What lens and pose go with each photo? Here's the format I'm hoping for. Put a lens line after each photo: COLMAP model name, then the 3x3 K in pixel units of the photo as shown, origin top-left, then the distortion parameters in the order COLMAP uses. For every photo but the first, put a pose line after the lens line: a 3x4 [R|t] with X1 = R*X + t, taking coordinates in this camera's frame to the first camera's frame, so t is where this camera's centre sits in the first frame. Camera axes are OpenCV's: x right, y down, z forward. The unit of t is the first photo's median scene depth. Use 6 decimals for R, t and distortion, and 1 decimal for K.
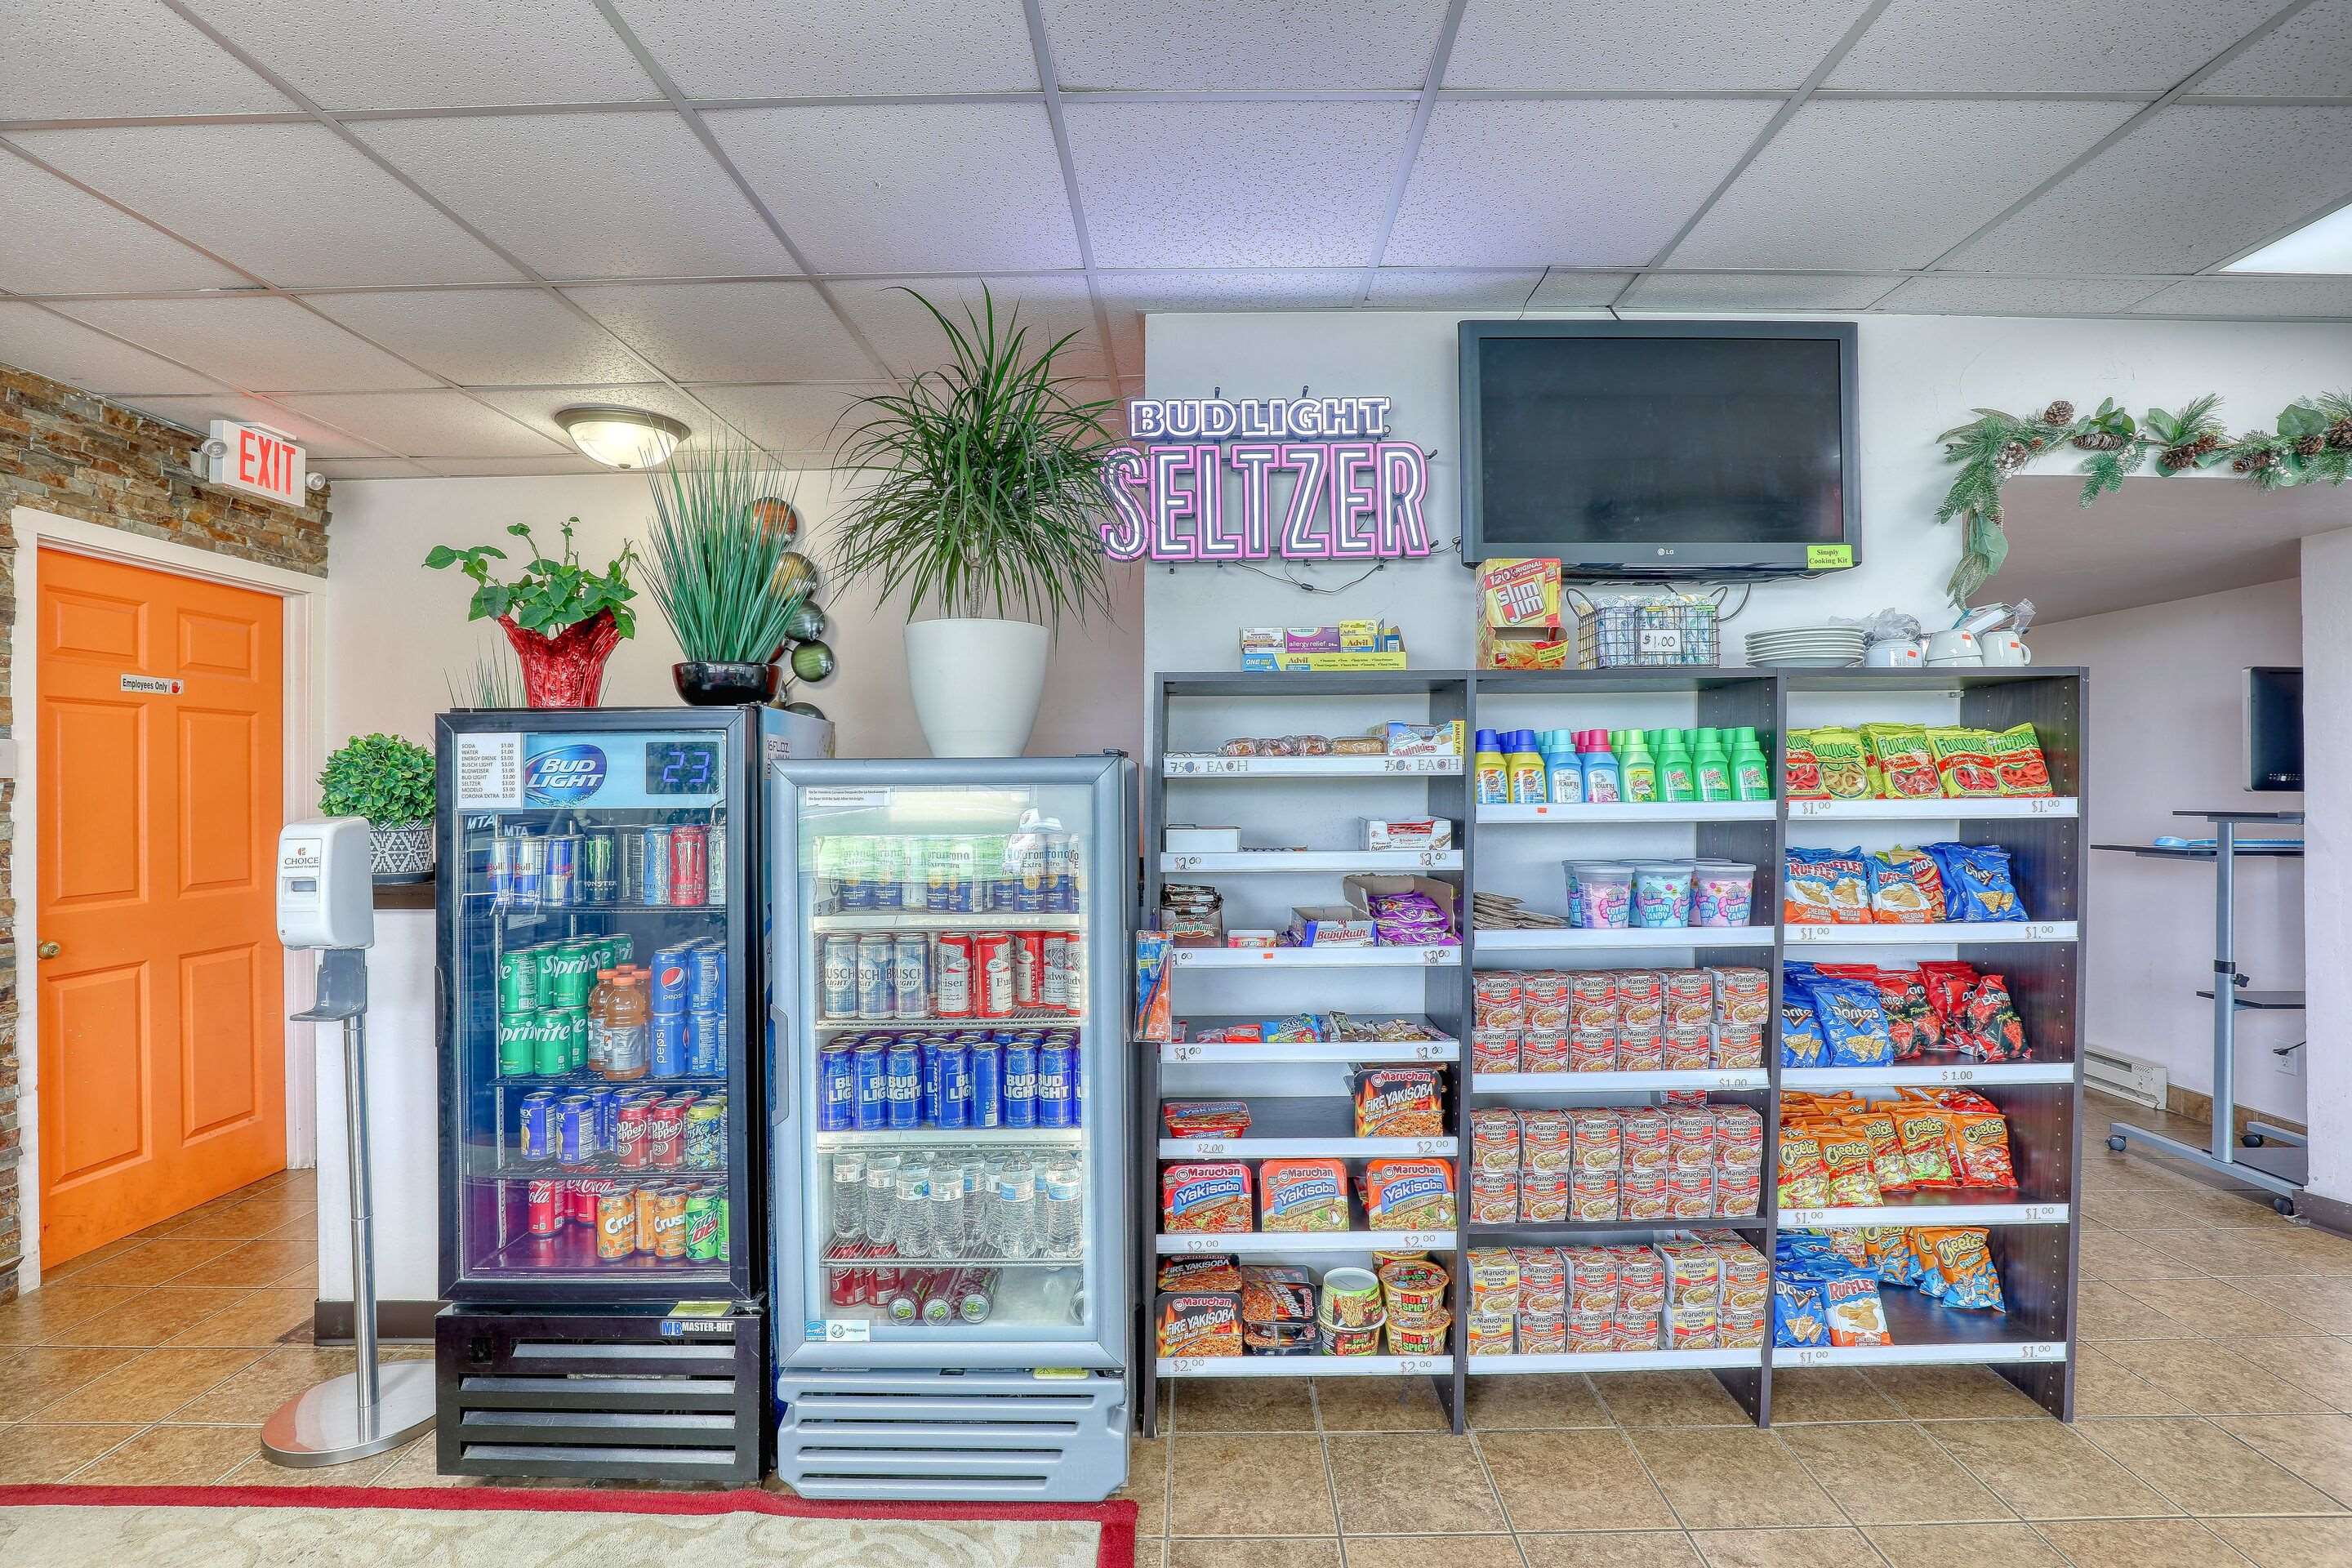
lens RADIAL K [[1082.5, 0, 1192.1], [0, 1082.5, 781.7], [0, 0, 1]] dist [-0.033801, 0.007177]
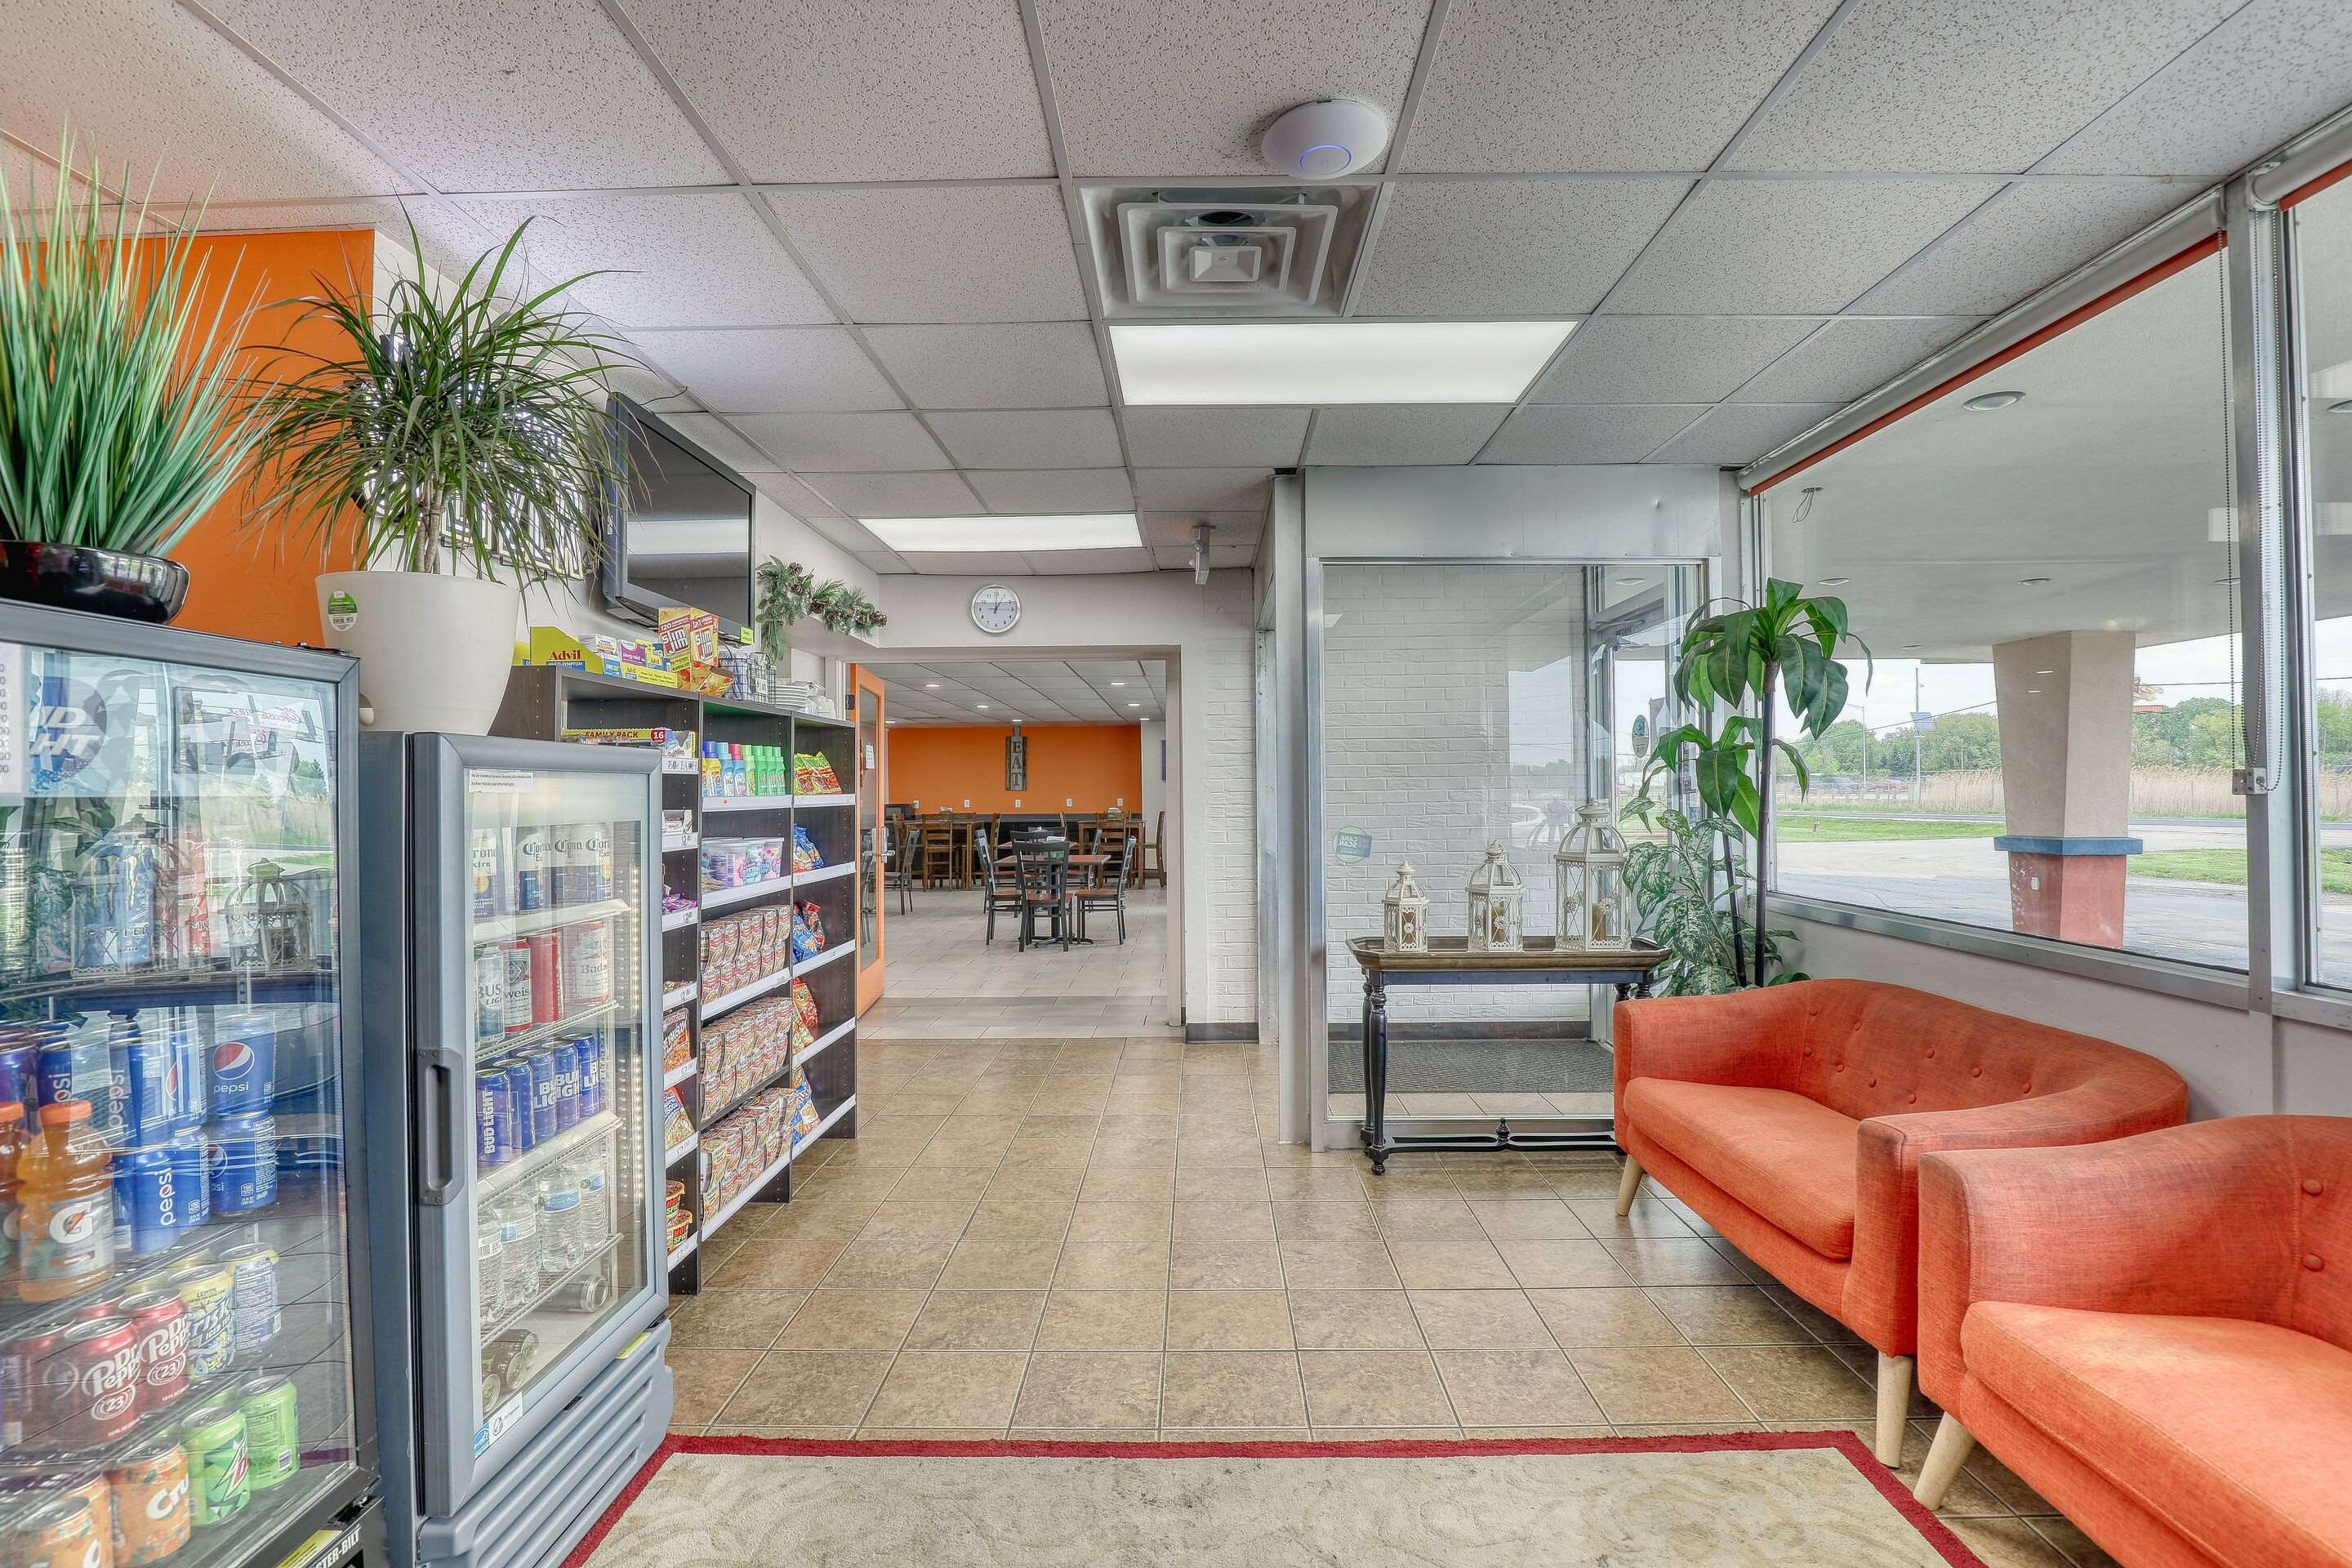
lens RADIAL K [[1082.5, 0, 1194.4], [0, 1082.5, 784.4], [0, 0, 1]] dist [-0.033801, 0.007177]
pose [[0.000235, 0.013846, 0.999904, -1.016500], [0.005596, 0.999888, -0.013847, 0.026718], [-0.999984, 0.005599, 0.000158, 0.402356]]
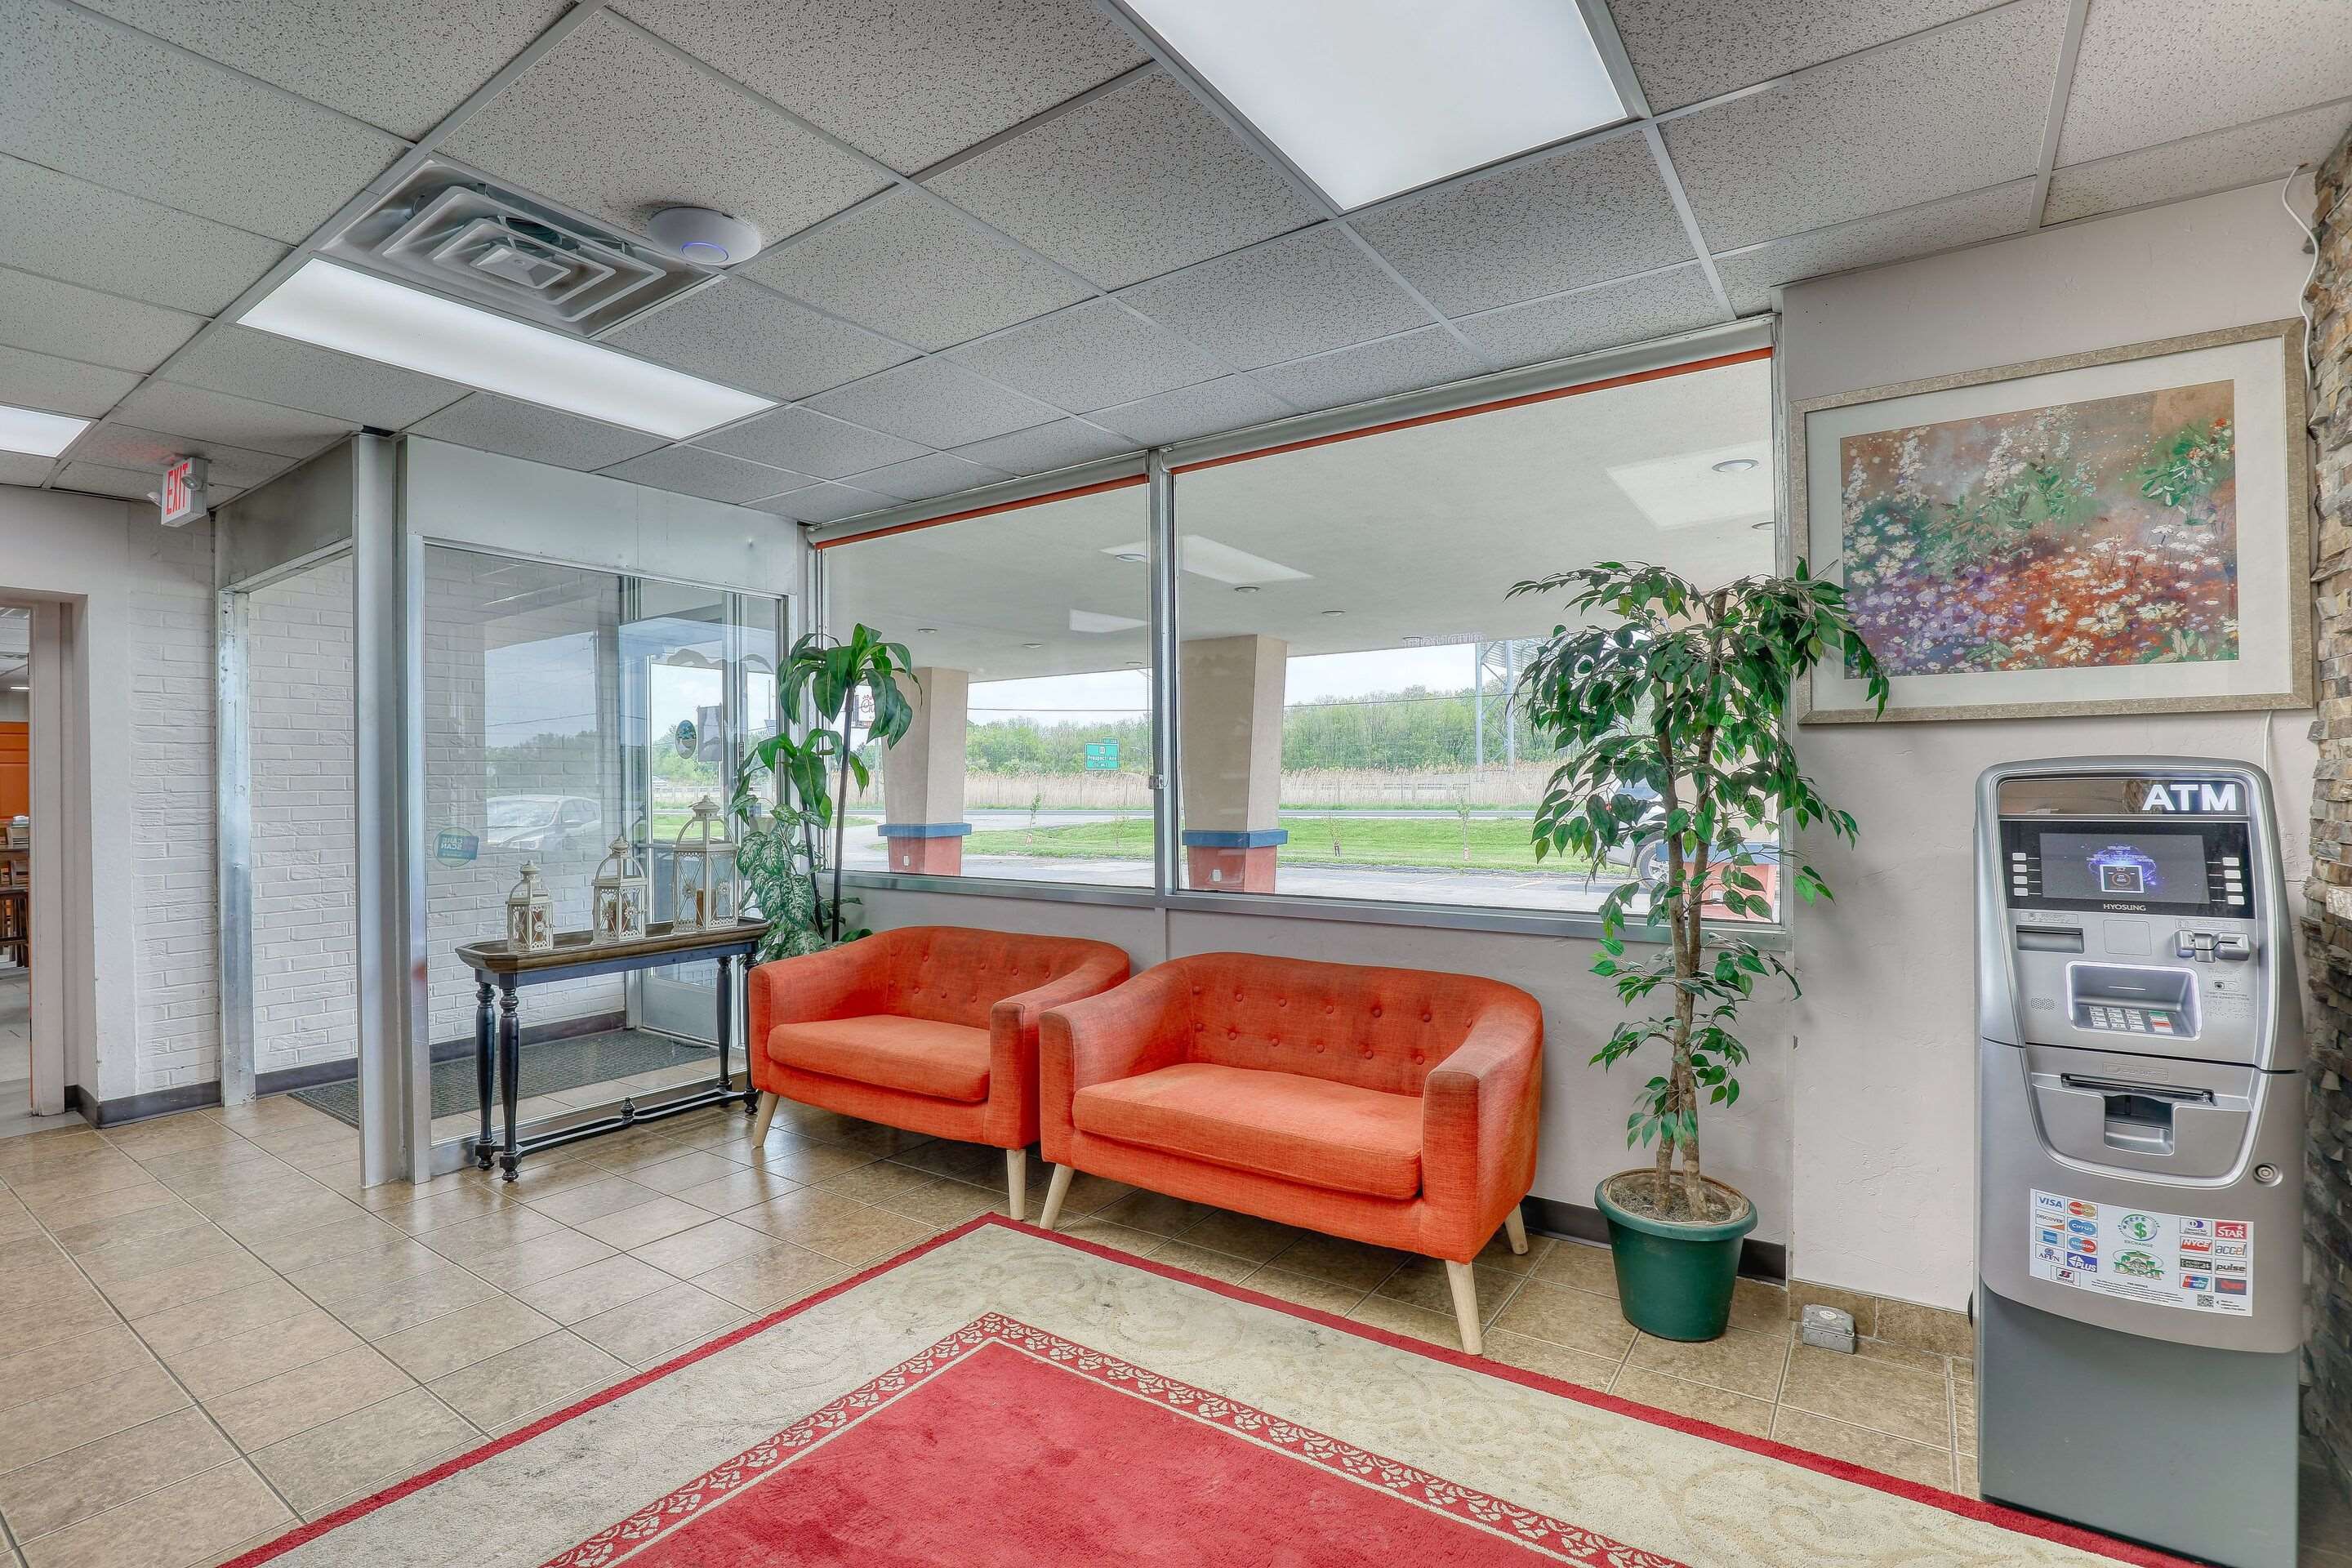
lens RADIAL K [[1082.5, 0, 1198.0], [0, 1082.5, 783.2], [0, 0, 1]] dist [-0.033801, 0.007177]
pose [[-0.831882, 0.013524, 0.554788, -1.107509], [0.013766, 0.999898, -0.003732, 0.026051], [-0.554782, 0.004533, -0.831983, 0.878343]]
